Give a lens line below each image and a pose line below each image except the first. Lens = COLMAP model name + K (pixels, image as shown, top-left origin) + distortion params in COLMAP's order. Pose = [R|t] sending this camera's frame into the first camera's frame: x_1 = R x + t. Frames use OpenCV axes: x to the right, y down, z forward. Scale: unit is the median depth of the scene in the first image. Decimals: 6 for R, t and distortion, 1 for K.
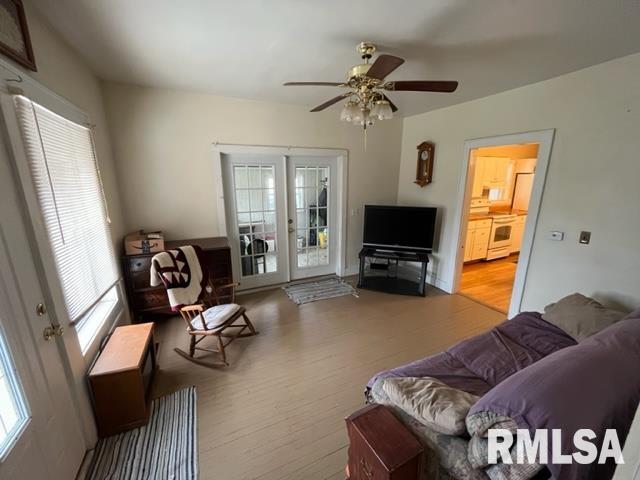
lens RADIAL K [[258.6, 0, 317.4], [0, 258.6, 238.5], [0, 0, 1]] dist [-0.003959, -0.000238]
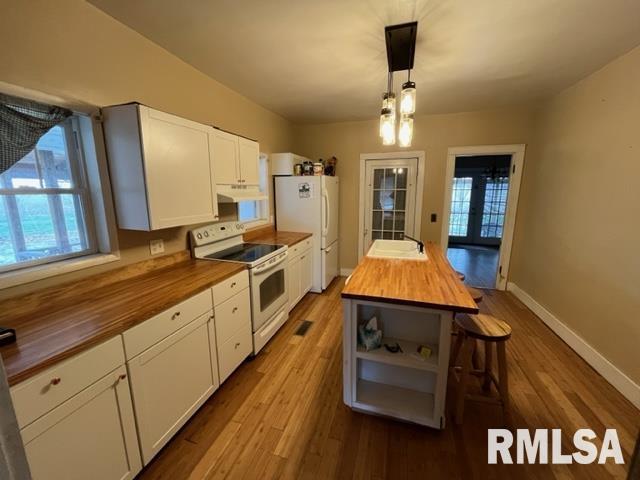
lens RADIAL K [[258.6, 0, 318.9], [0, 258.6, 239.6], [0, 0, 1]] dist [-0.003959, -0.000238]
pose [[0.677110, -0.136407, 0.723129, 0.426665], [0.173937, 0.984492, 0.022841, -0.108365], [-0.715030, 0.110313, 0.690335, 0.576420]]
